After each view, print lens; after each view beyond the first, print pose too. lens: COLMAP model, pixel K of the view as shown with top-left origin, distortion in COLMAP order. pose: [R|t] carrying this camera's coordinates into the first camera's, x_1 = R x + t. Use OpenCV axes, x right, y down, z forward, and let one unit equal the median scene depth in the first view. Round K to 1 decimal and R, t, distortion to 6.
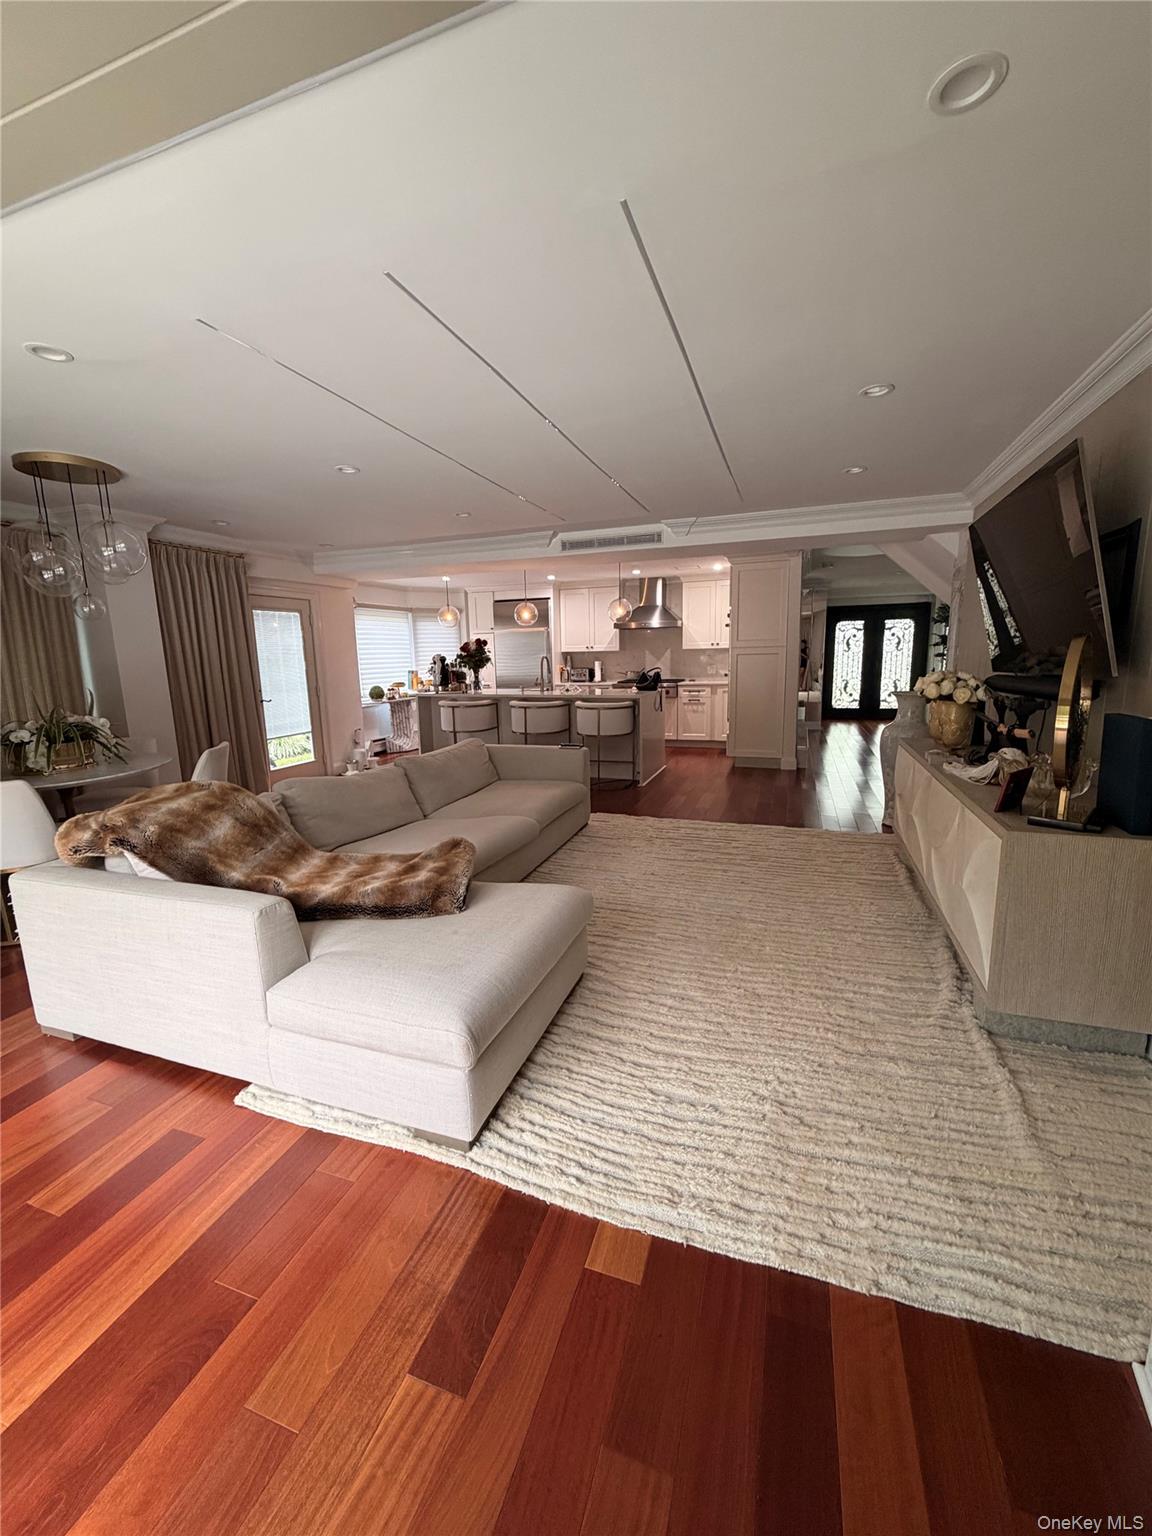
lens RADIAL K [[613.9, 0, 576.0], [0, 613.9, 768.0], [0, 0, 1]] dist [-0.000495, -0.000009]
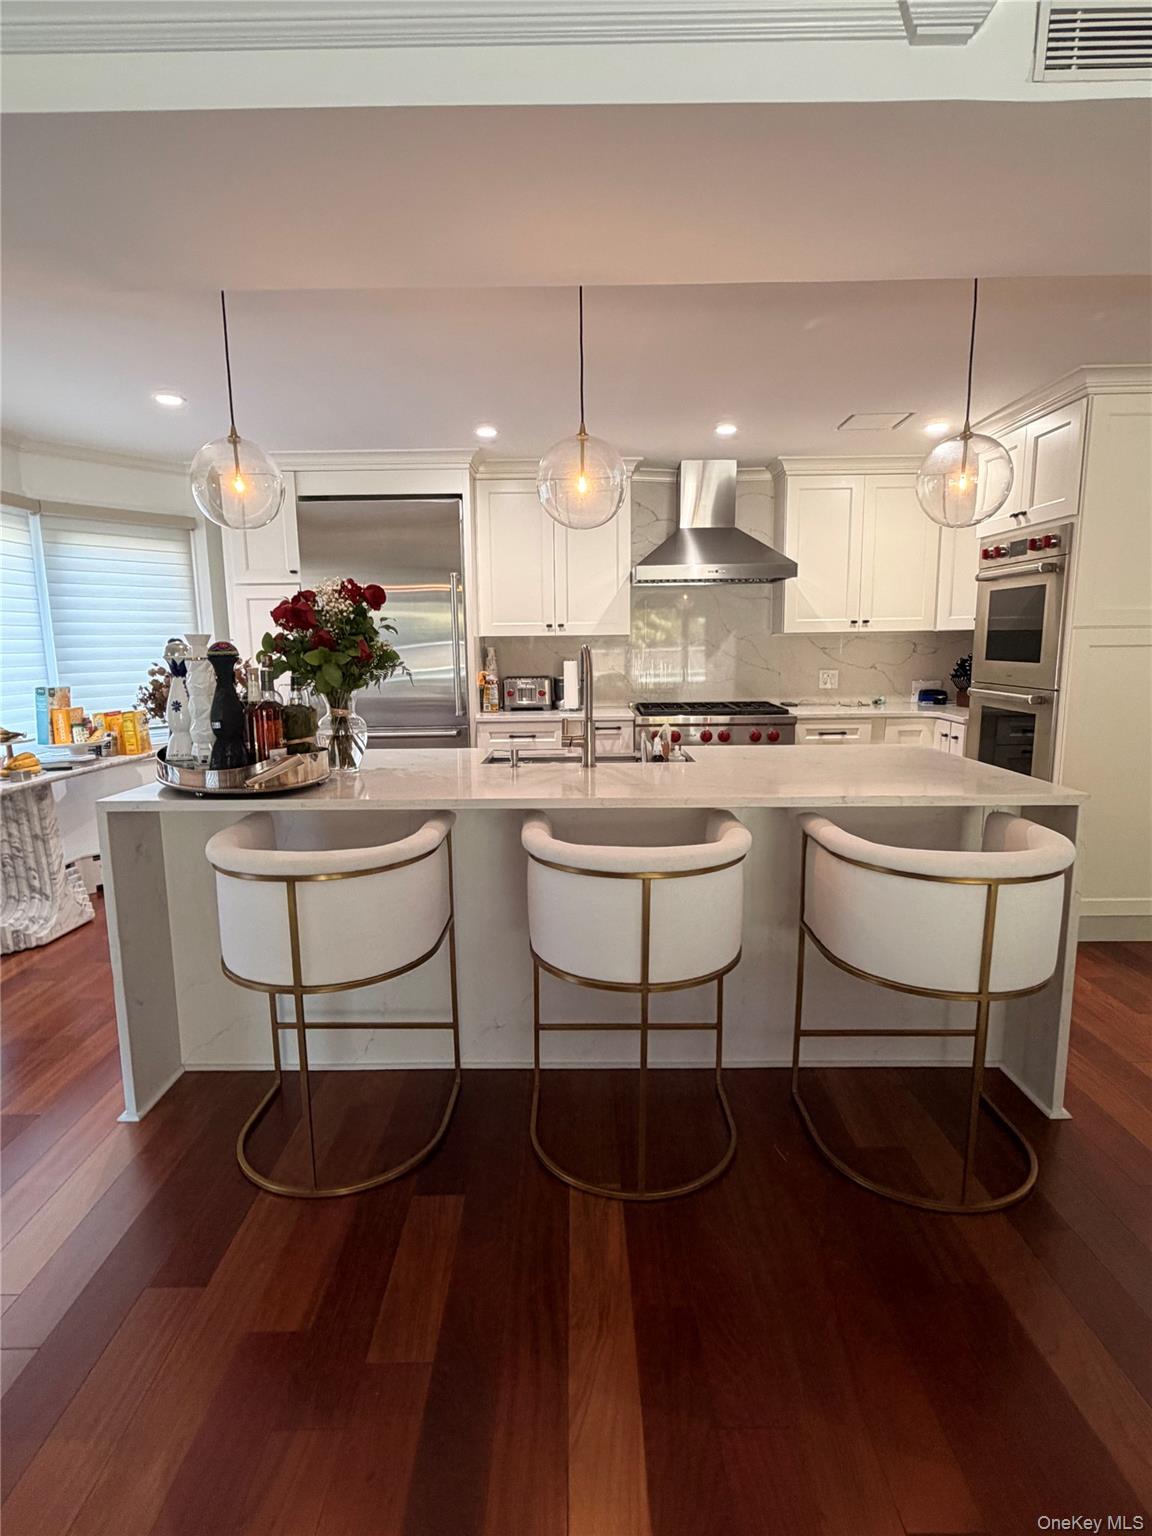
lens RADIAL K [[800.4, 0, 576.0], [0, 800.4, 768.0], [0, 0, 1]] dist [-0.000095, -0.000129]
pose [[0.942869, -0.041213, 0.330606, -0.149486], [0.051479, 0.998424, -0.022353, -0.094220], [-0.329164, 0.038096, 0.943504, 0.522493]]
